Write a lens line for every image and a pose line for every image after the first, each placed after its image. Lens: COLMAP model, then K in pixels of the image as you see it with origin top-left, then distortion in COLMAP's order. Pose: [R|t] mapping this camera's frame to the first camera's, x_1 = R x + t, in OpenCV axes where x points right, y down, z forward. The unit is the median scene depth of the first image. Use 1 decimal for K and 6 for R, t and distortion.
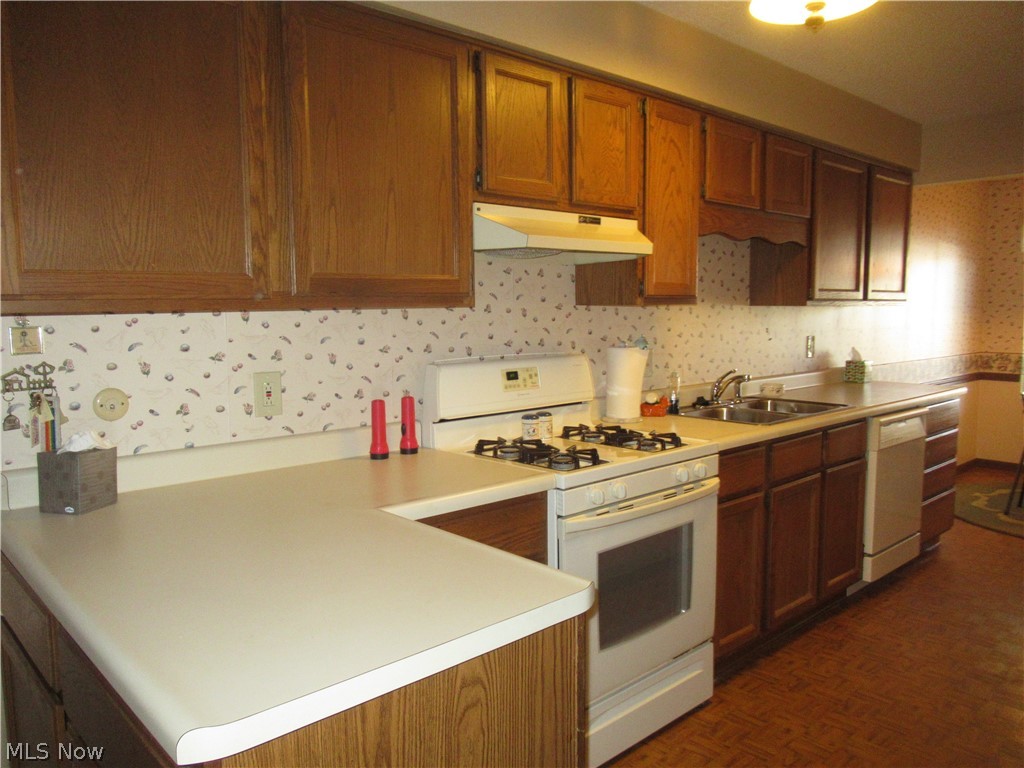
lens RADIAL K [[746.2, 0, 515.7], [0, 746.2, 385.0], [0, 0, 1]] dist [-0.041371, -0.000306]
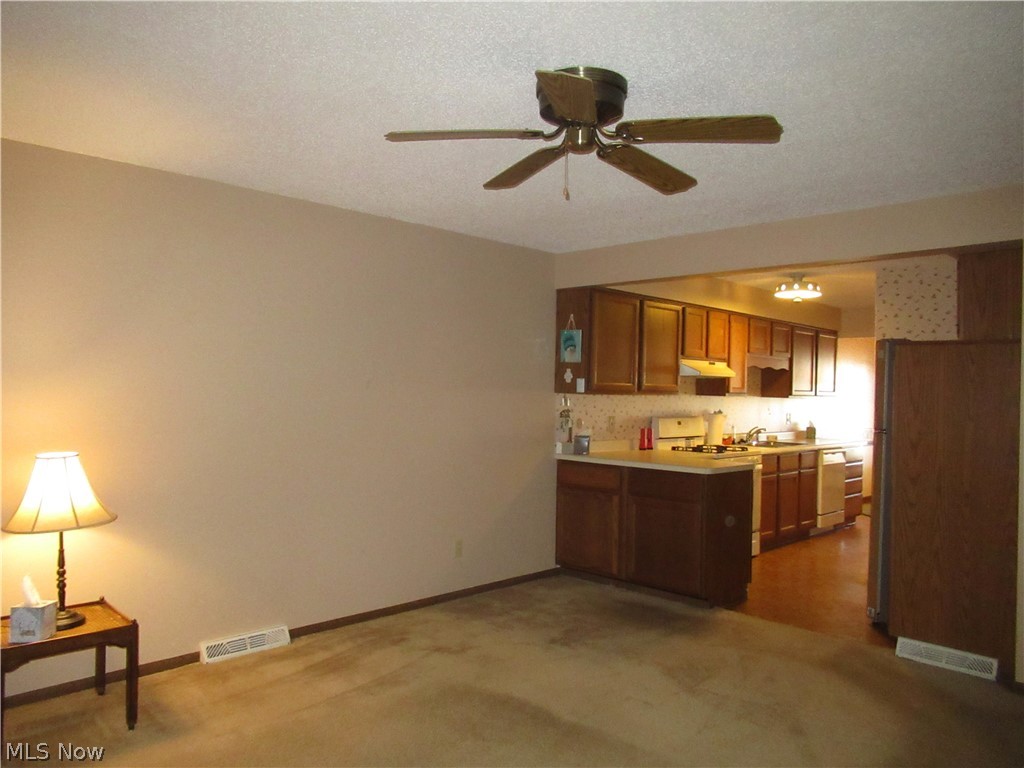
lens RADIAL K [[746.2, 0, 513.0], [0, 746.2, 383.9], [0, 0, 1]] dist [-0.041371, -0.000306]
pose [[0.998085, 0.031016, 0.053520, -0.676689], [-0.024790, 0.993251, -0.113306, 0.149674], [-0.056673, 0.111762, 0.992118, -1.415055]]
